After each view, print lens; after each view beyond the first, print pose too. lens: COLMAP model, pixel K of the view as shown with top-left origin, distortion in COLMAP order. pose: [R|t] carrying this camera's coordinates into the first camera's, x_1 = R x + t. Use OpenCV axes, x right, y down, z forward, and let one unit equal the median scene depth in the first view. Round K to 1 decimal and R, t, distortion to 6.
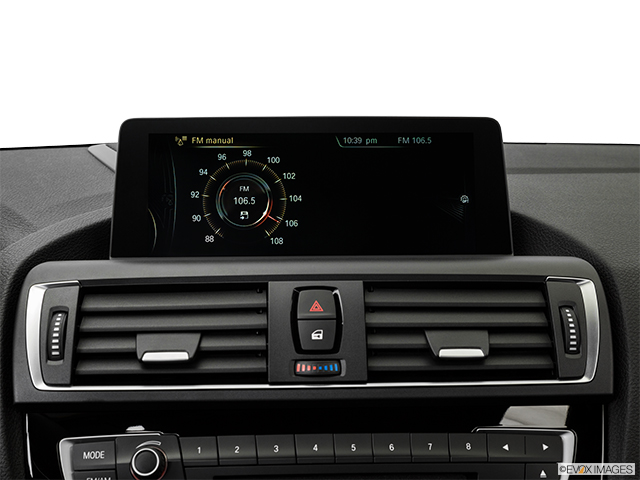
lens RADIAL K [[844.8, 0, 320.0], [0, 844.8, 240.0], [0, 0, 1]] dist [0.080859, 0.044937]
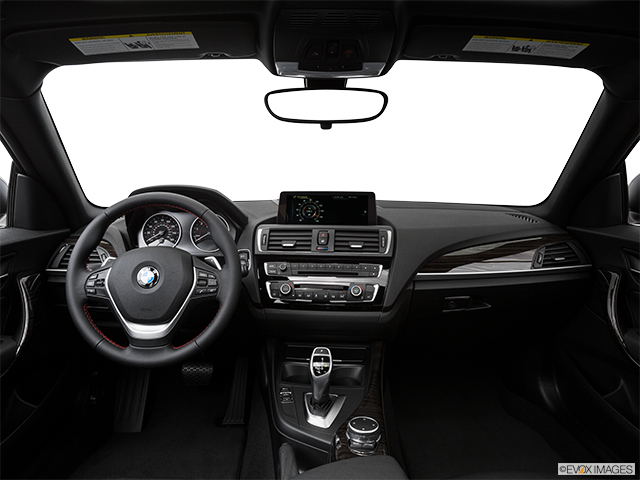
lens RADIAL K [[471.7, 0, 320.0], [0, 471.7, 240.0], [0, 0, 1]] dist [-0.112892, 0.050628]
pose [[0.987030, 0.020539, -0.159218, 0.349054], [-0.026984, 0.998897, -0.038423, 0.189604], [0.158253, 0.042221, 0.986496, -1.302901]]
